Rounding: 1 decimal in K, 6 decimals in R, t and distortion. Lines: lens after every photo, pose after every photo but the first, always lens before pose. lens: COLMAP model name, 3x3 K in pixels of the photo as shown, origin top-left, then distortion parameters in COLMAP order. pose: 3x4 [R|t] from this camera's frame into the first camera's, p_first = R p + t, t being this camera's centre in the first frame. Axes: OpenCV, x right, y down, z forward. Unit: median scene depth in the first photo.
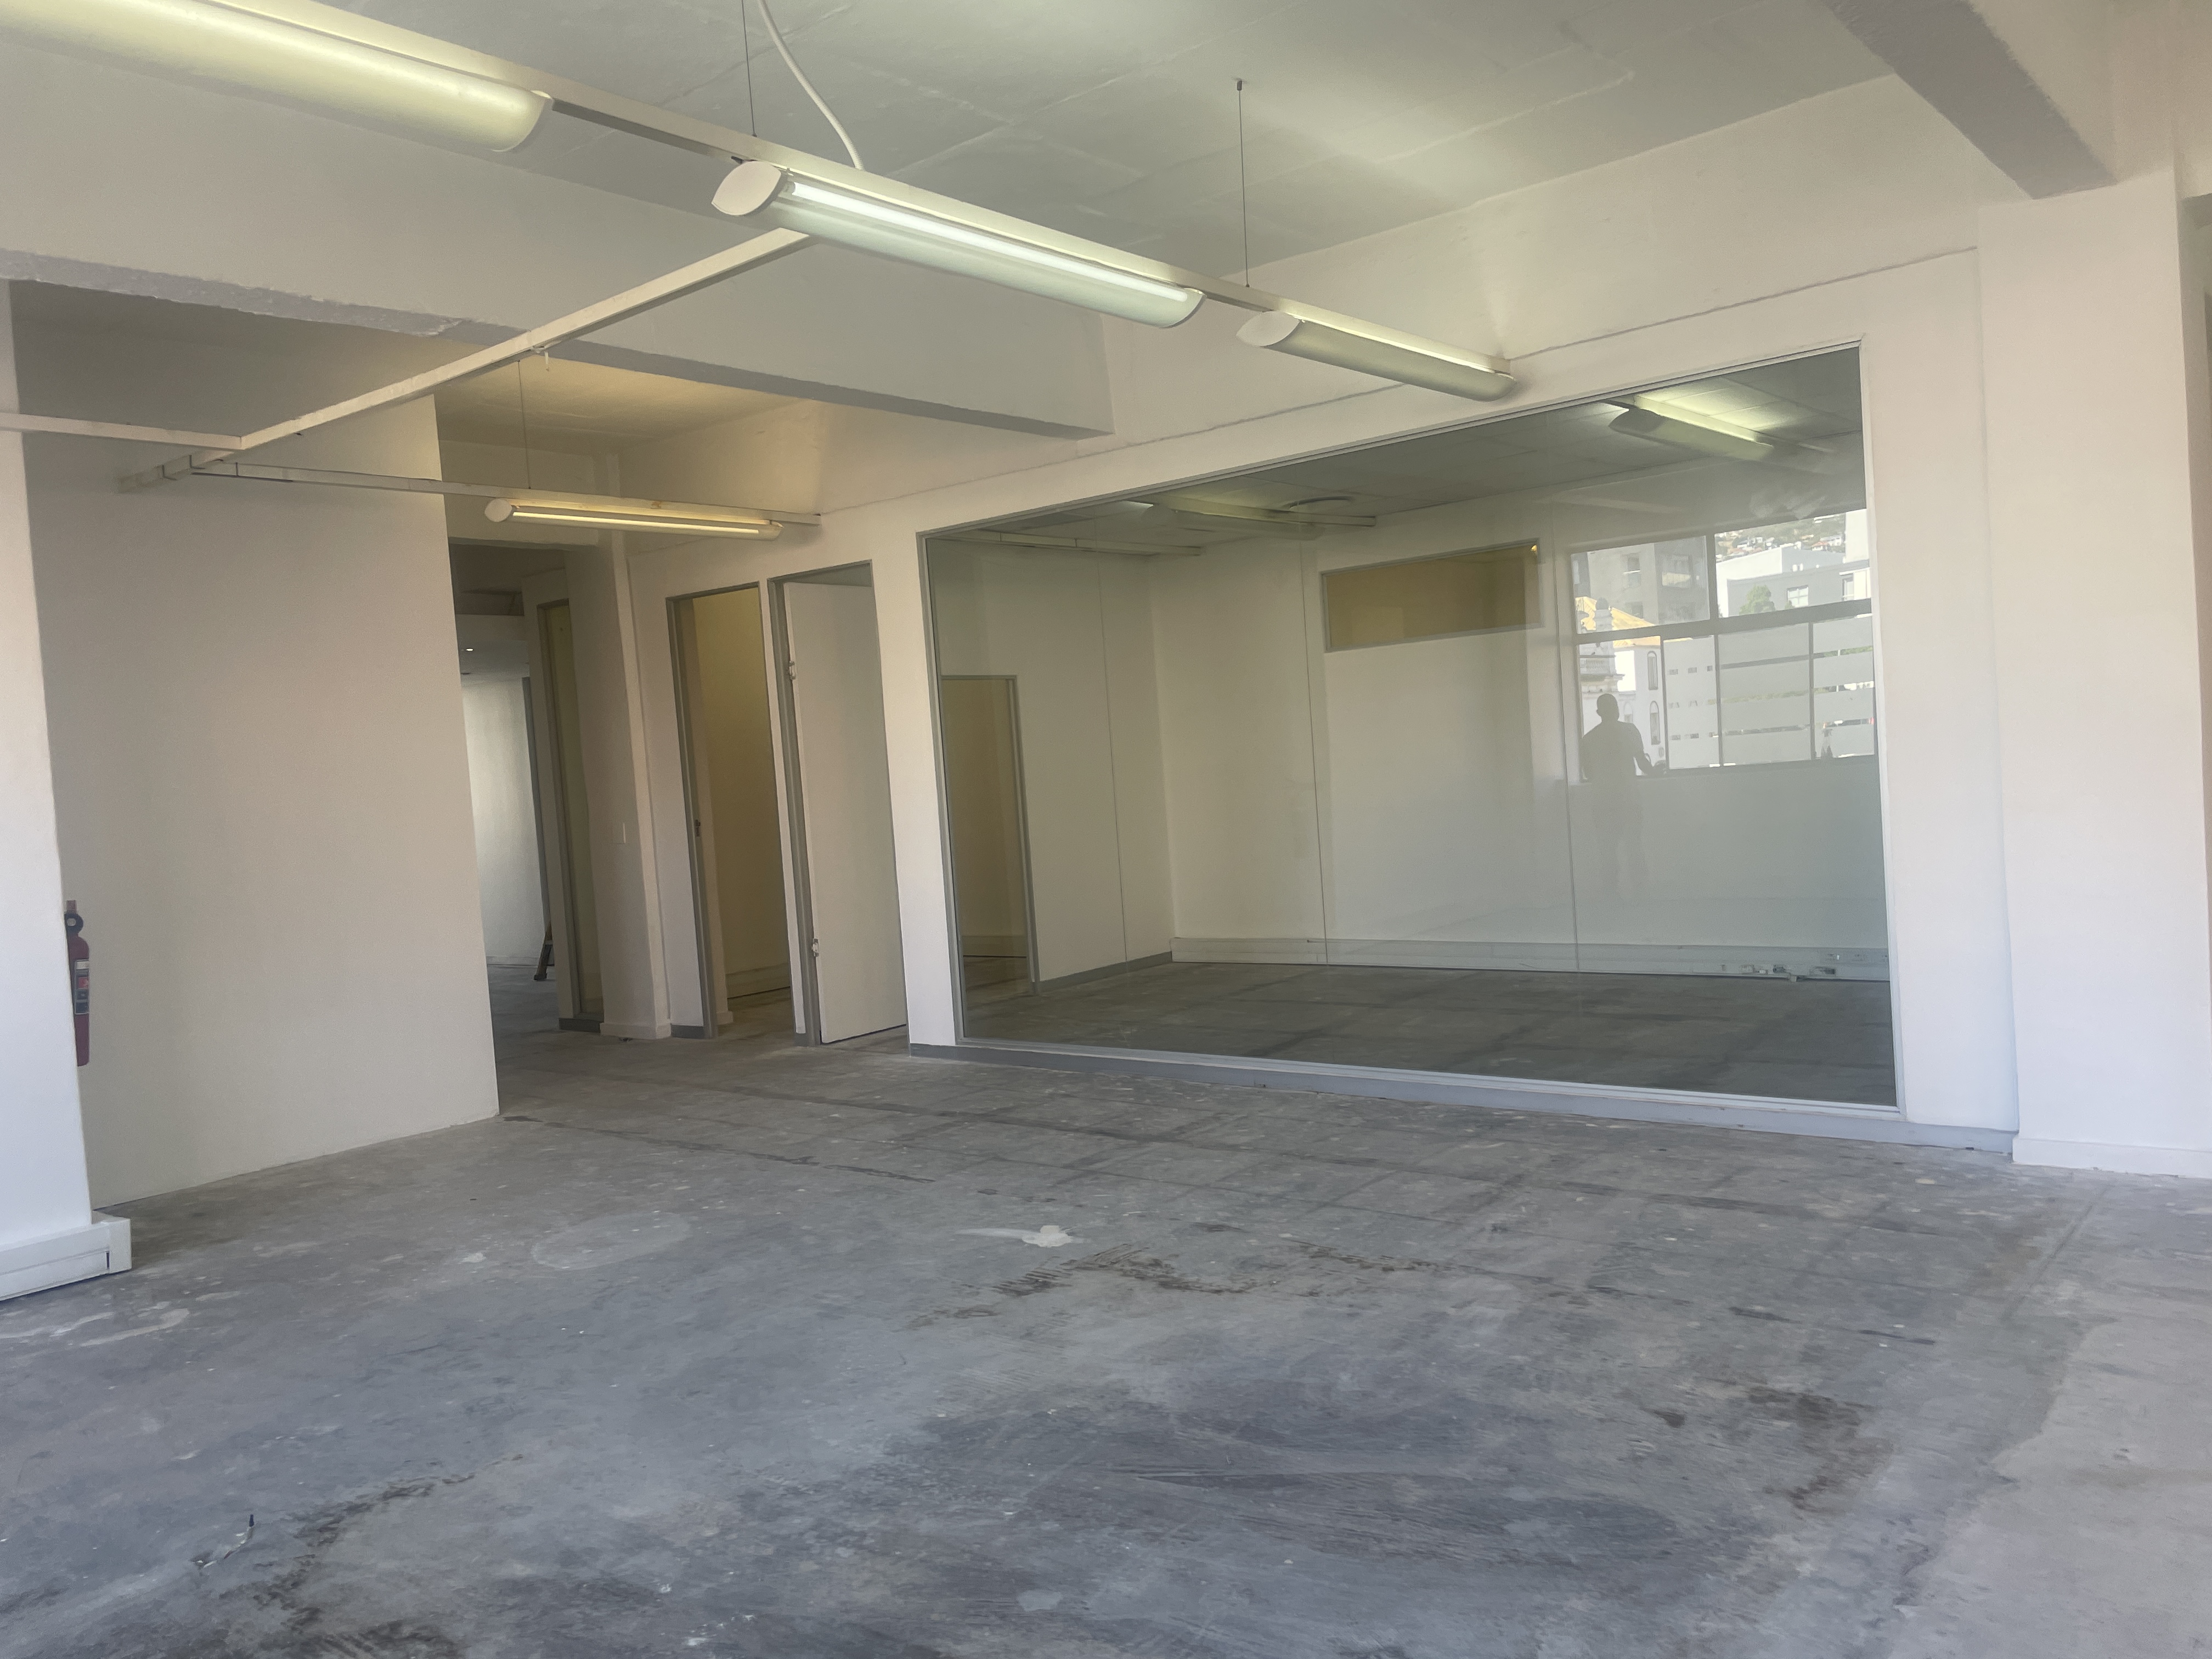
lens RADIAL K [[1703.0, 0, 1113.7], [0, 1703.0, 838.6], [0, 0, 1]] dist [0.090520, -0.121008]
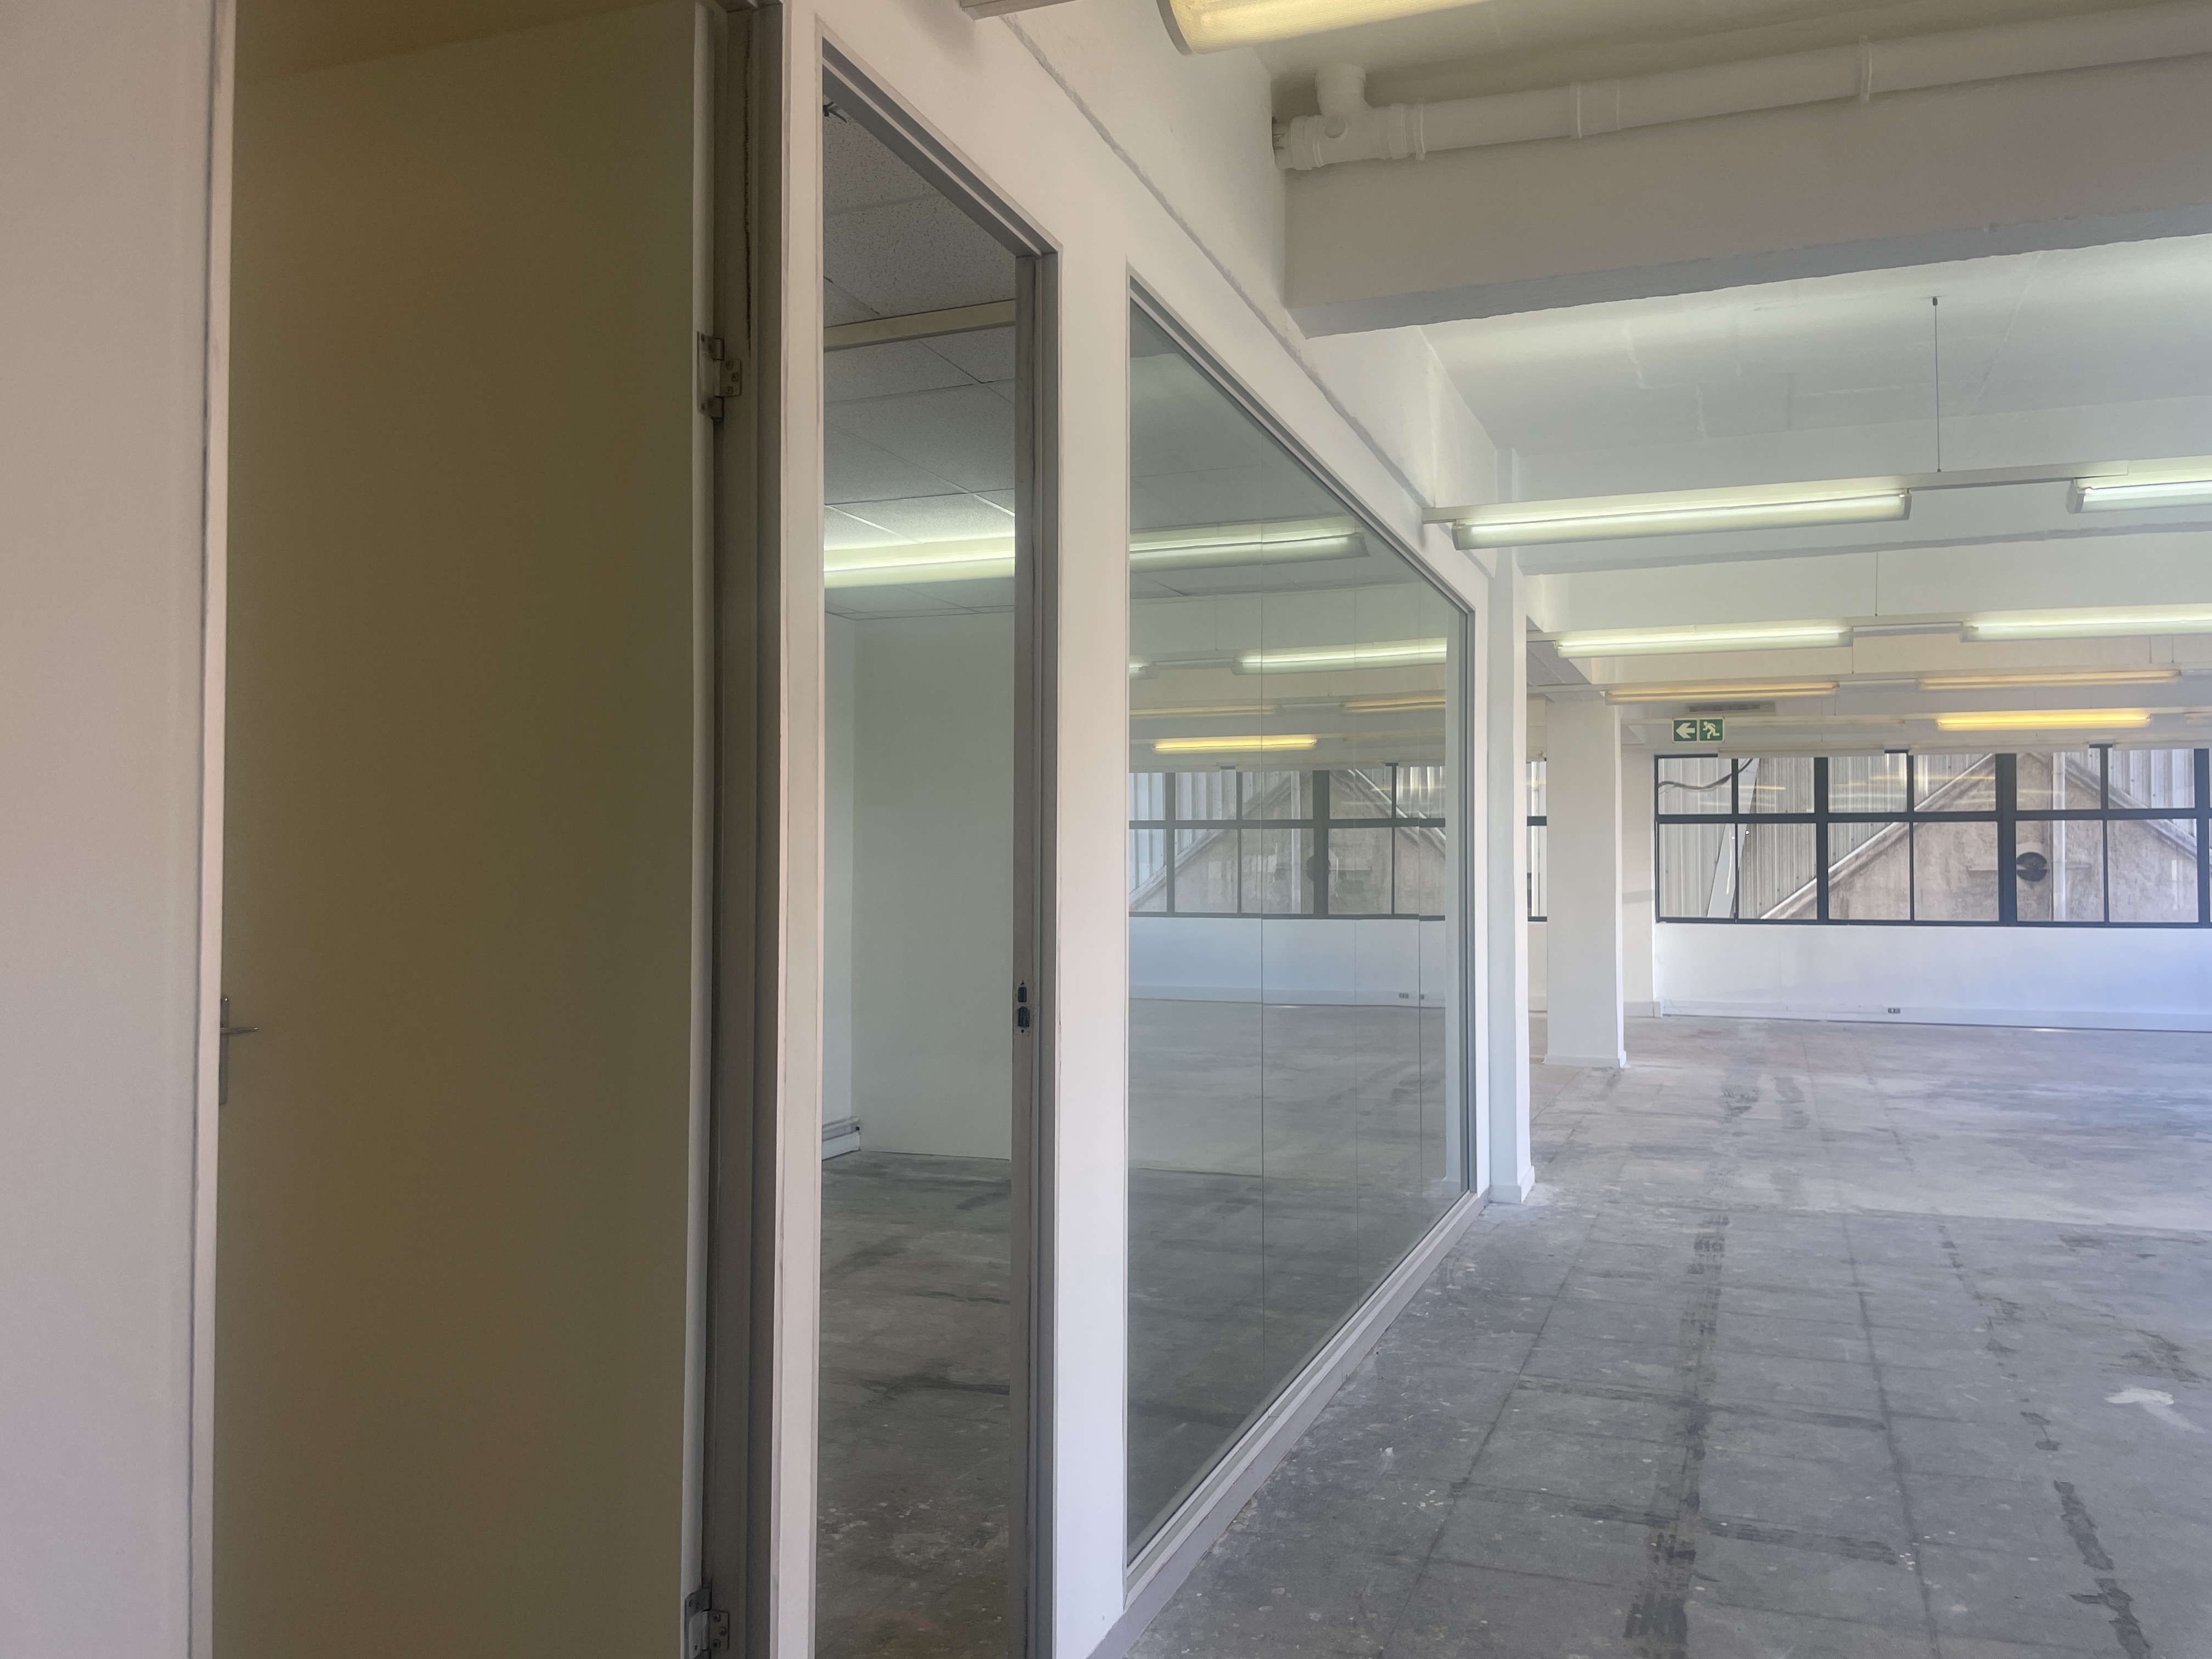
lens RADIAL K [[1703.0, 0, 1113.7], [0, 1703.0, 838.6], [0, 0, 1]] dist [0.090520, -0.121008]
pose [[-0.329865, 0.094325, 0.939304, -0.829889], [0.066851, 0.994832, -0.076425, -0.032374], [-0.941658, 0.037583, -0.334466, 2.004621]]
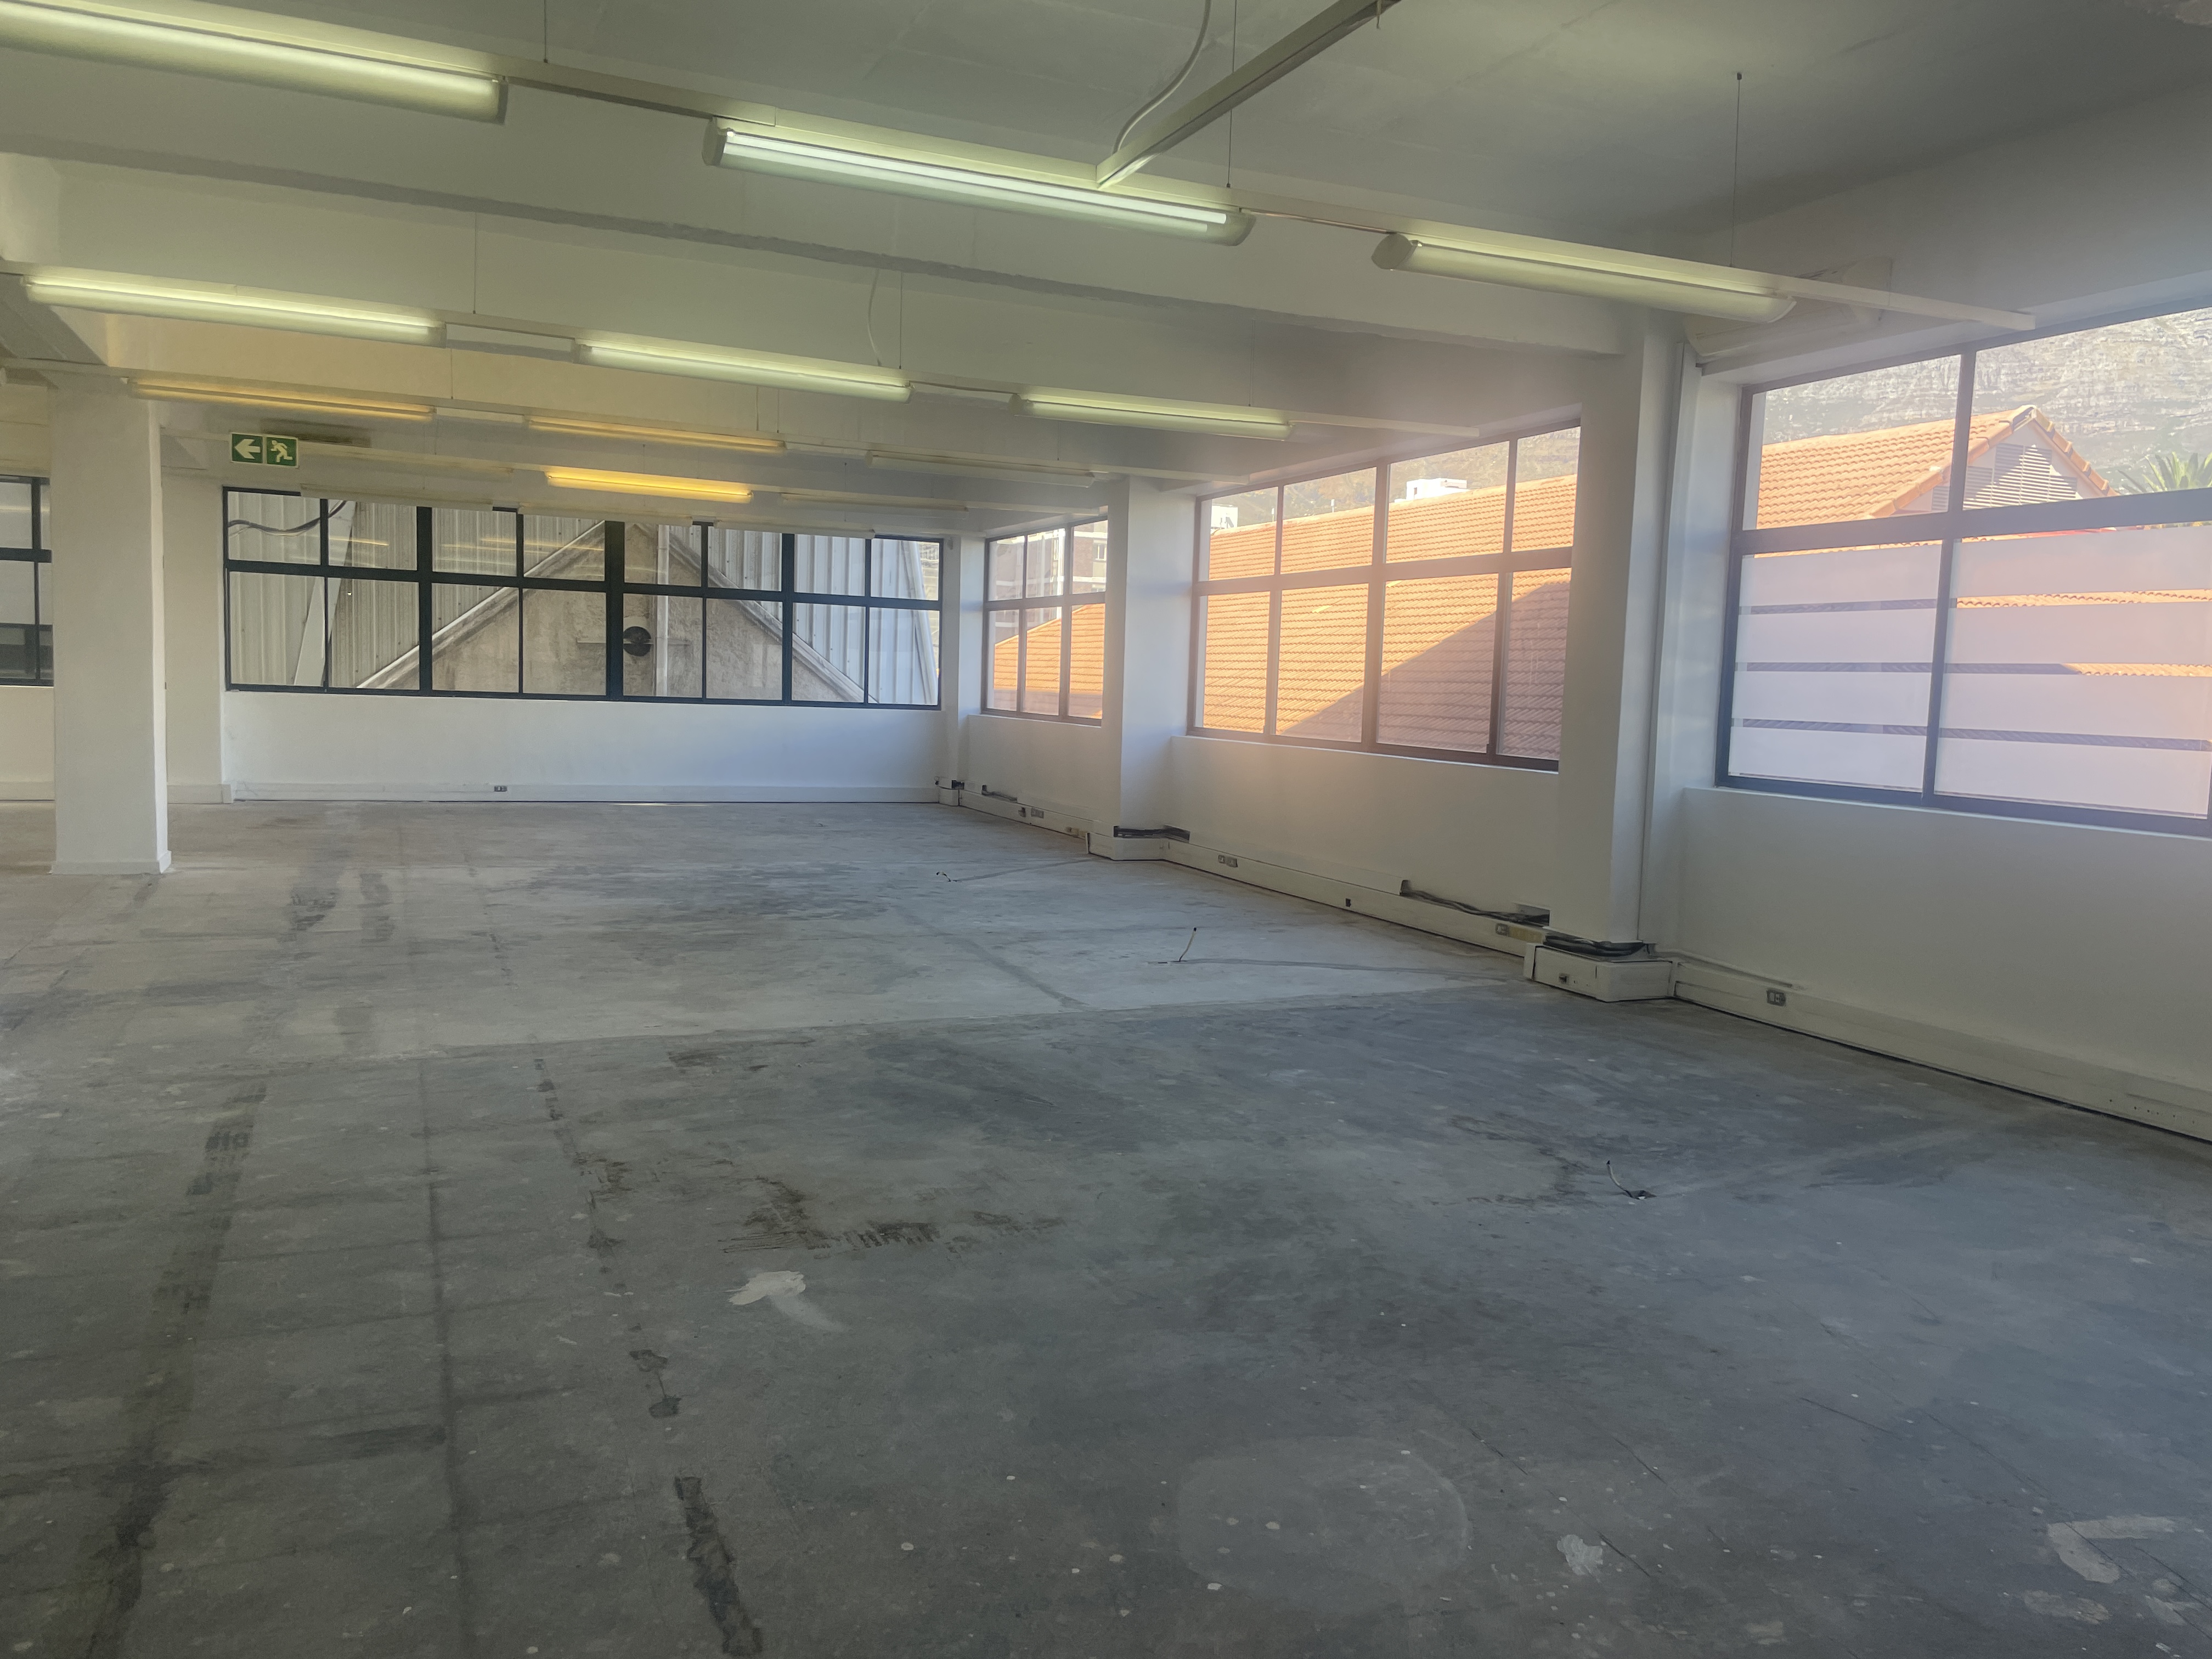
lens RADIAL K [[1680.8, 0, 1110.8], [0, 1680.8, 822.0], [0, 0, 1]] dist [0.113396, -0.151471]
pose [[-0.890710, 0.003695, 0.454556, -0.554196], [0.052314, 0.994156, 0.094429, -0.029542], [-0.451551, 0.107888, -0.885698, 1.725220]]
